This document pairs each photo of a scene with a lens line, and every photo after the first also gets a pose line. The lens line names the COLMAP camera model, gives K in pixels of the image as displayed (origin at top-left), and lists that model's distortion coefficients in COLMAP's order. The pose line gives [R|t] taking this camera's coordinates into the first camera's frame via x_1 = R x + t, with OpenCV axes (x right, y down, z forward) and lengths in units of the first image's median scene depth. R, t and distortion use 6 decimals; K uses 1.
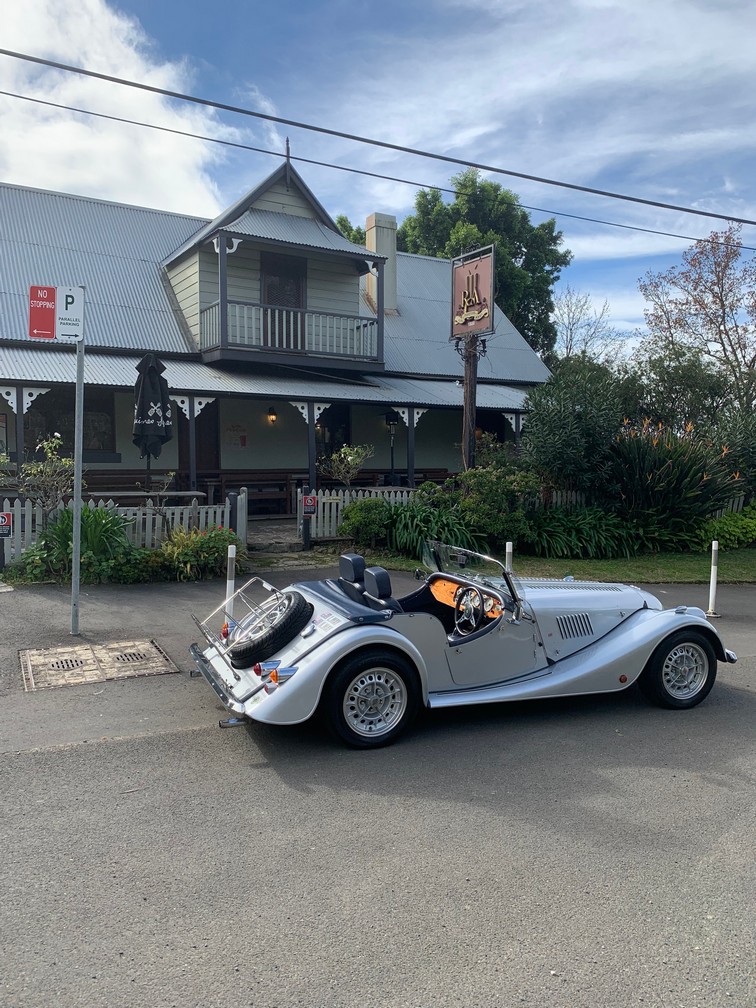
lens RADIAL K [[759.6, 0, 378.0], [0, 759.6, 504.0], [0, 0, 1]] dist [0.007348, -0.000656]
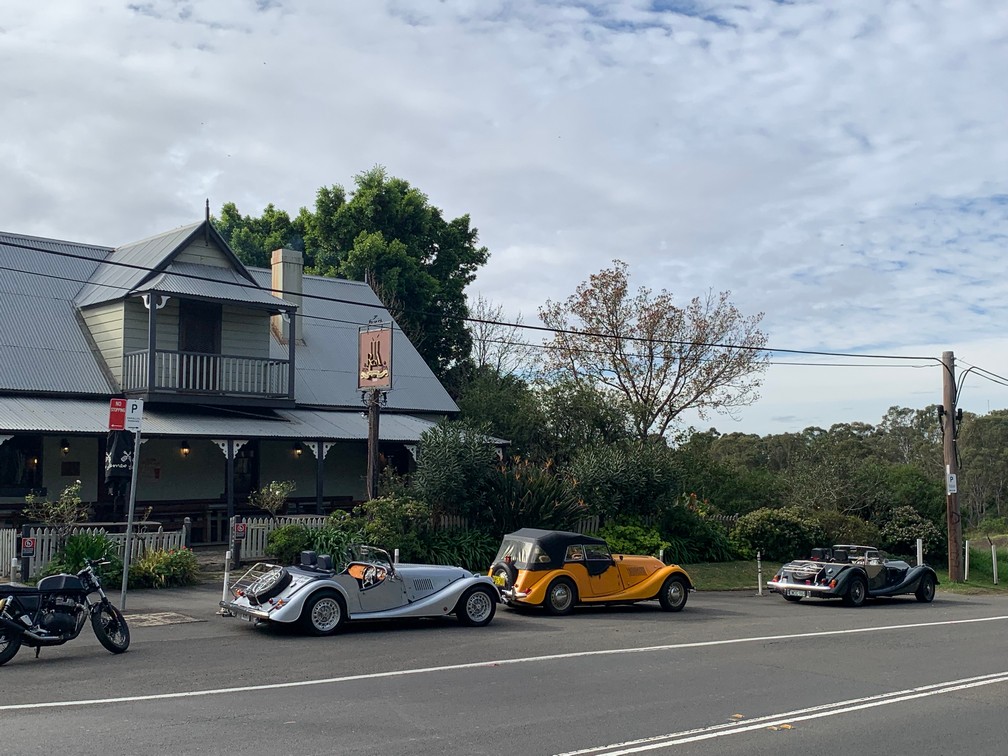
lens RADIAL K [[1204.7, 0, 504.0], [0, 1204.7, 378.0], [0, 0, 1]] dist [0.219931, -0.703333]
pose [[0.975348, 0.013819, 0.220238, -0.099233], [0.015692, 0.991167, -0.131685, 0.019527], [-0.220113, 0.131894, 0.966517, -0.900009]]
